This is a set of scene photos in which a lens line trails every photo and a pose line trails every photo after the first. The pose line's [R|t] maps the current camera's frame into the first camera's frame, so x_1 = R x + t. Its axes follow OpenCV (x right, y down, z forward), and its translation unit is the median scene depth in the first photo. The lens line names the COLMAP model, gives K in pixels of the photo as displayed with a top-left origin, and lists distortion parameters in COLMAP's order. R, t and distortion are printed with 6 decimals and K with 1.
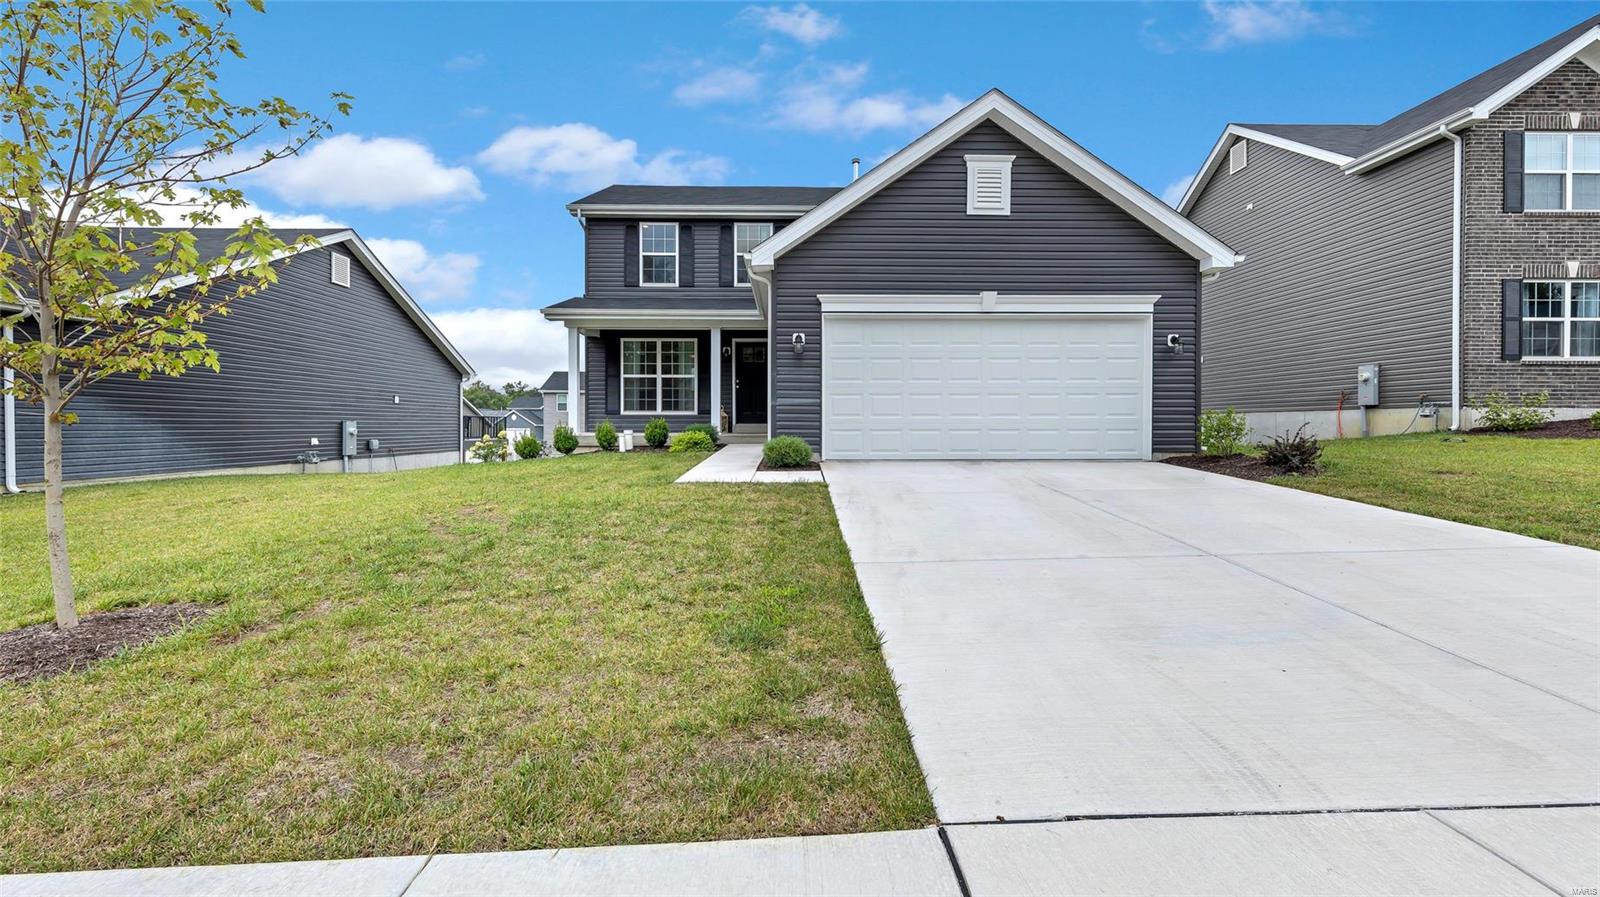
lens RADIAL K [[622.2, 0, 796.9], [0, 622.2, 430.6], [0, 0, 1]] dist [0.002349, 0.000042]
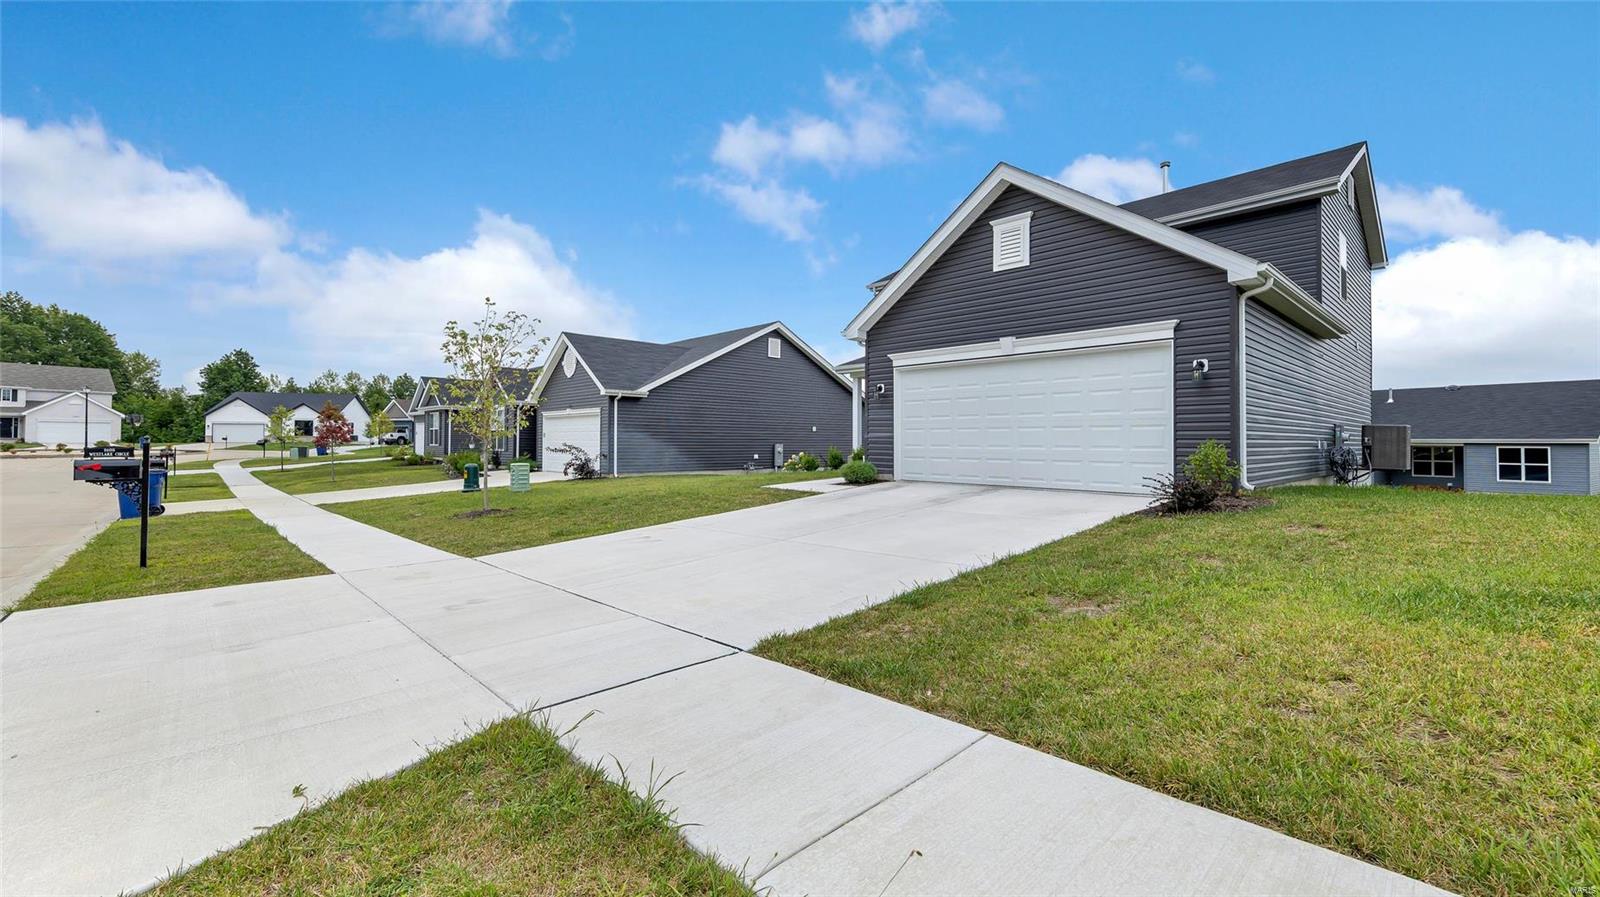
lens RADIAL K [[630.8, 0, 807.7], [0, 630.8, 445.9], [0, 0, 1]] dist [0.002390, -0.000010]
pose [[0.686575, 0.008884, -0.727005, 1.125659], [-0.013333, 0.999911, -0.000373, -0.025514], [0.726937, 0.009950, 0.686632, -0.063136]]
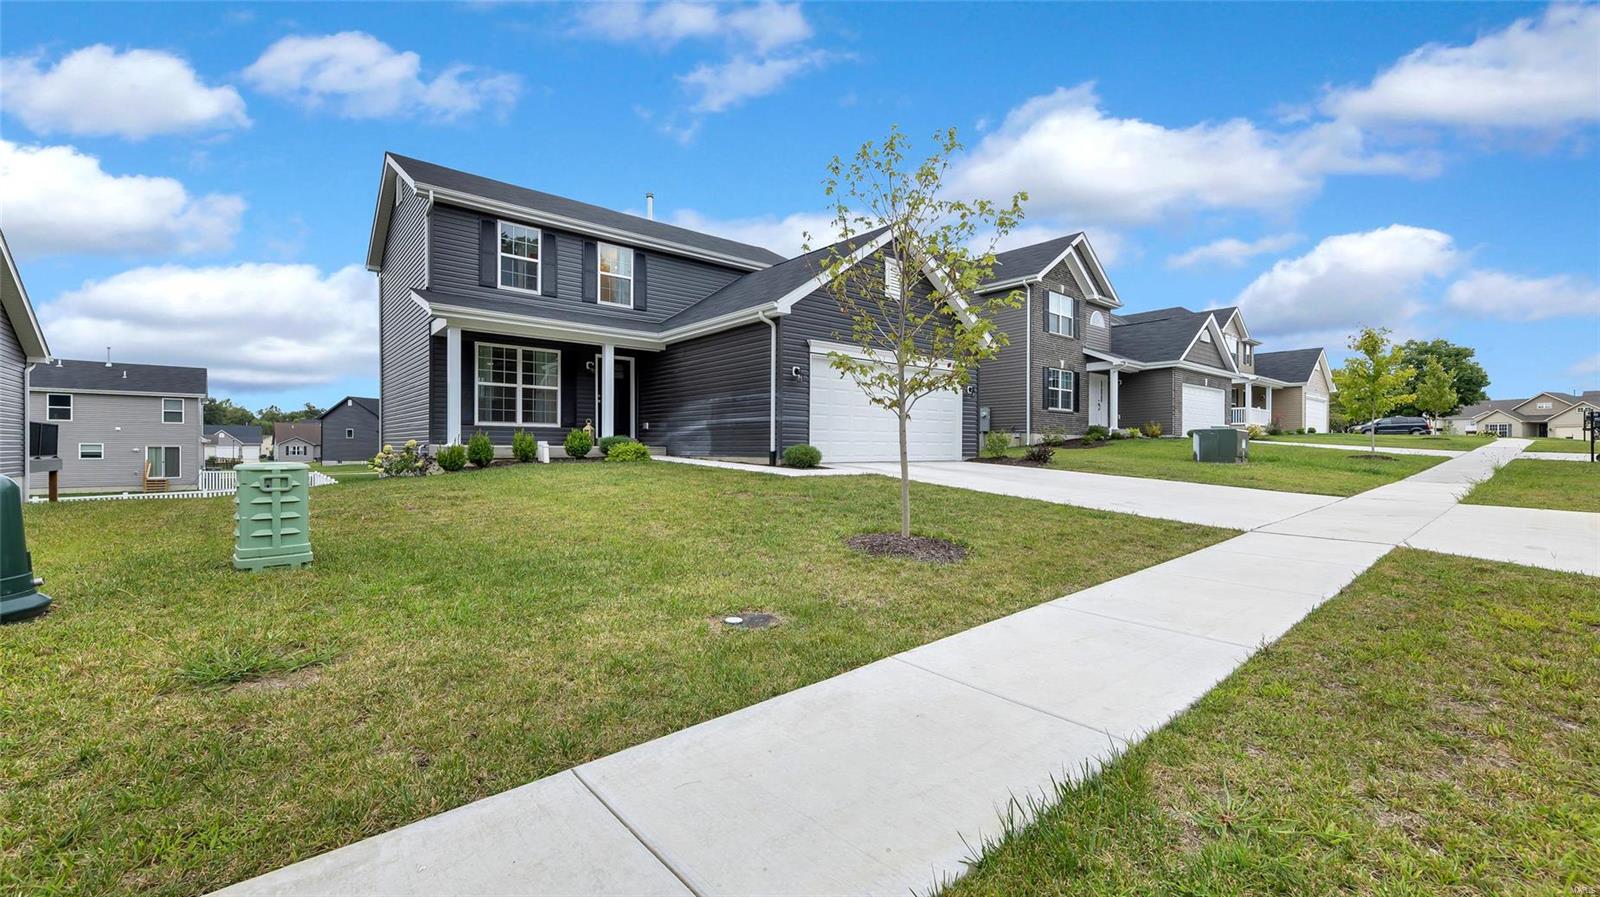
lens RADIAL K [[630.8, 0, 807.7], [0, 630.8, 445.9], [0, 0, 1]] dist [0.002390, -0.000010]
pose [[0.774640, 0.005328, 0.632381, -1.034957], [0.000255, 0.999962, -0.008738, 0.026945], [-0.632403, 0.006930, 0.774609, -0.053956]]
